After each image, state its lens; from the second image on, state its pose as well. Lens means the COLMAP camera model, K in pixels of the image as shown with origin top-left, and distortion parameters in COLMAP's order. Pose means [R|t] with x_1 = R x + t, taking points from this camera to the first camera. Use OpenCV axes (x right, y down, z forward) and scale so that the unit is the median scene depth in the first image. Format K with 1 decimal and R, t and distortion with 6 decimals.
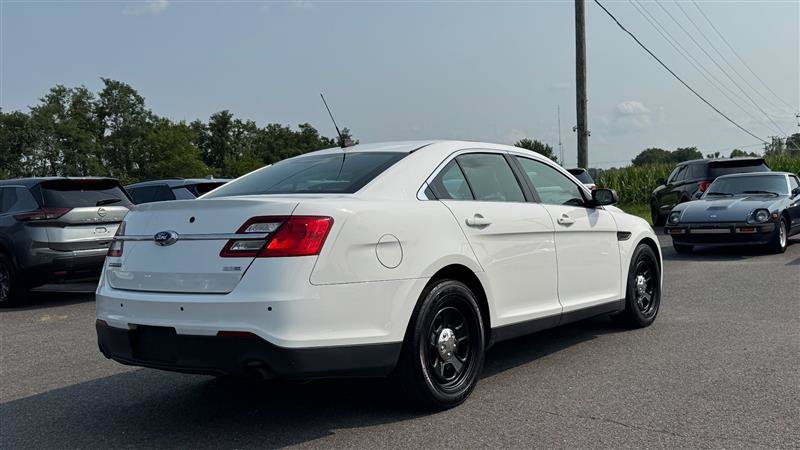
lens RADIAL K [[788.7, 0, 400.0], [0, 788.7, 225.0], [0, 0, 1]] dist [0.188456, -0.447366]
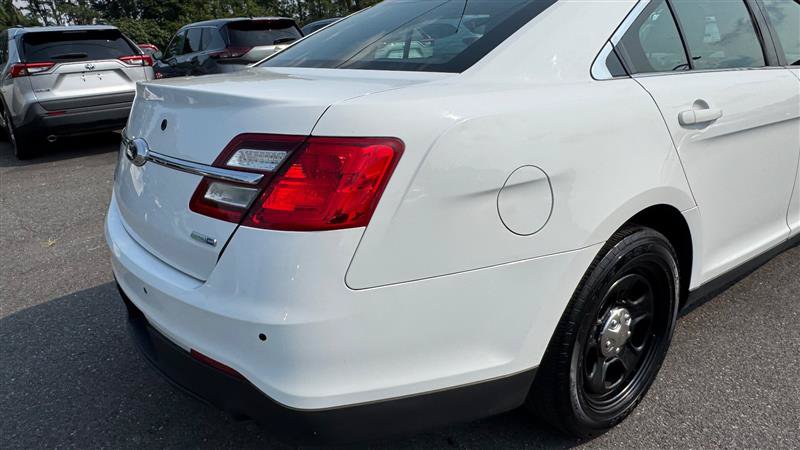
lens RADIAL K [[544.8, 0, 394.8], [0, 544.8, 224.1], [0, 0, 1]] dist [-0.005187, -0.000892]
pose [[0.966722, 0.080760, -0.242746, -0.008944], [-0.001262, 0.950359, 0.311152, -0.056160], [0.255824, -0.300491, 0.918836, 0.647035]]
